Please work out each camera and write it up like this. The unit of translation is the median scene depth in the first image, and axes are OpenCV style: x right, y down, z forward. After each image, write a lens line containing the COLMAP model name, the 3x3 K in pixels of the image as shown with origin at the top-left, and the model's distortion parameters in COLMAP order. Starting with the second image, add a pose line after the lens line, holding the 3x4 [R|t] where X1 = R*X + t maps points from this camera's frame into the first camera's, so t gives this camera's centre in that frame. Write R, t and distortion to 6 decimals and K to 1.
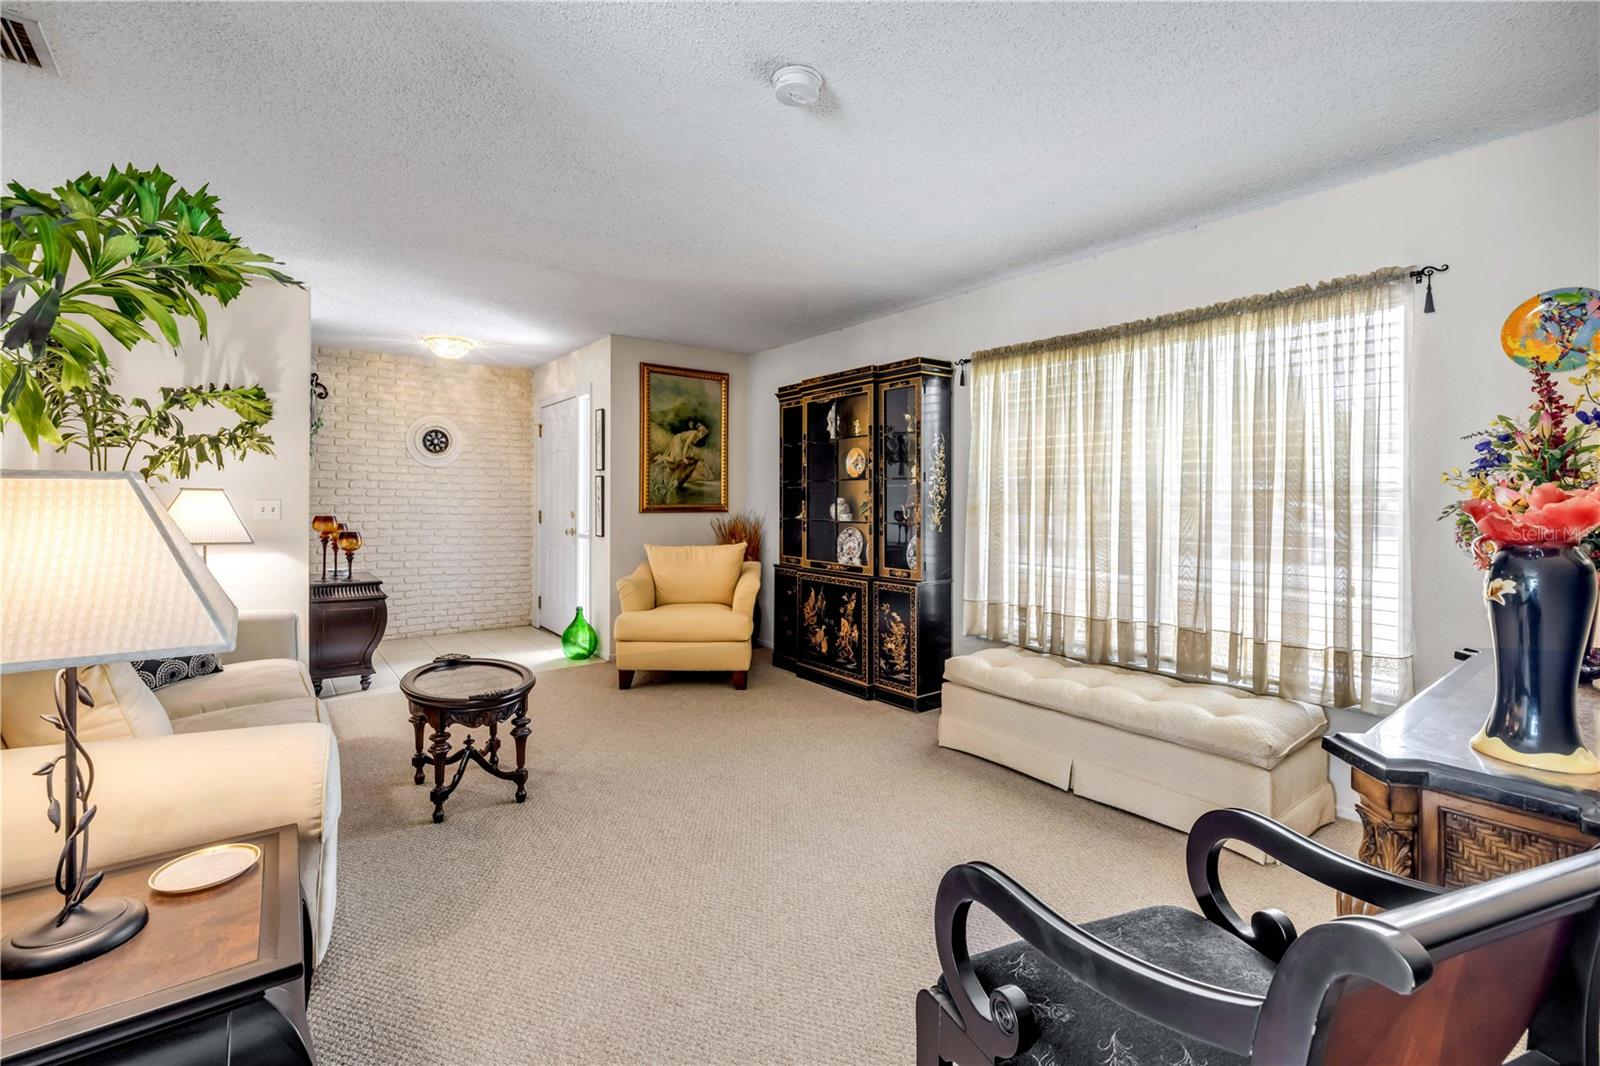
lens RADIAL K [[680.8, 0, 797.9], [0, 680.8, 513.0], [0, 0, 1]] dist [-0.001257, -0.000173]
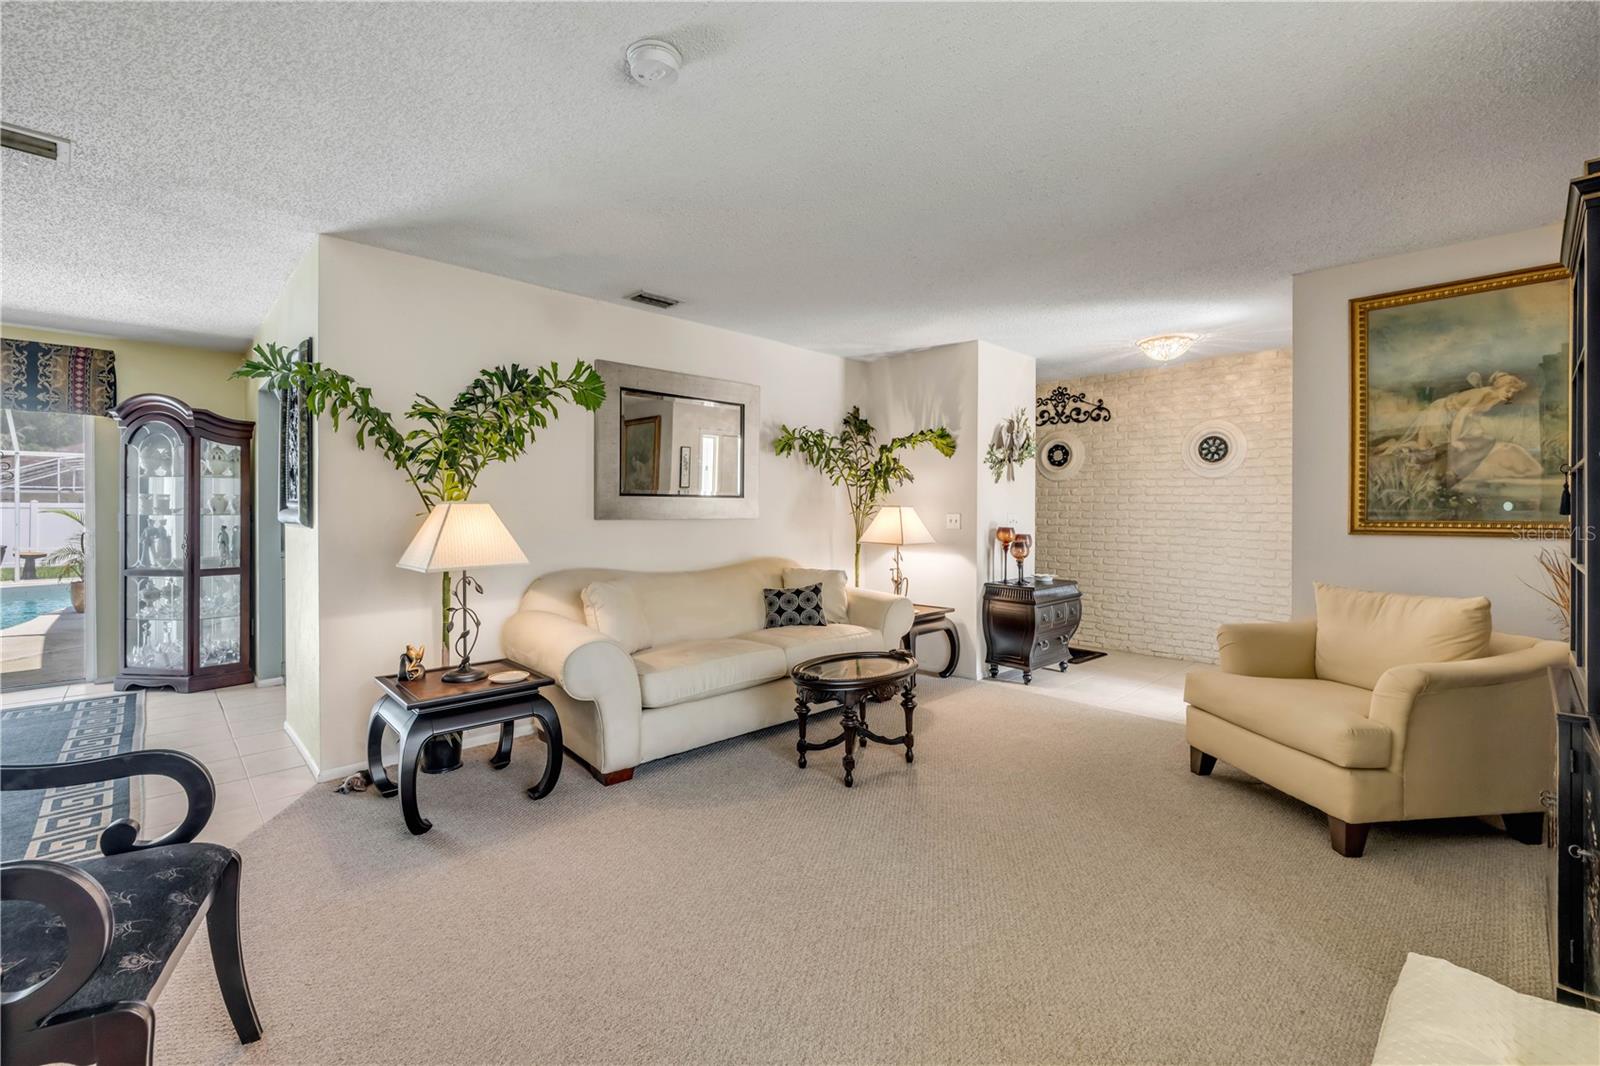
lens RADIAL K [[697.3, 0, 811.6], [0, 697.3, 515.9], [0, 0, 1]] dist [0.001767, -0.000035]
pose [[0.104976, 0.003497, -0.994469, 0.344517], [-0.021549, 0.999767, 0.001240, -0.006984], [0.994241, 0.021300, 0.105027, 0.393841]]
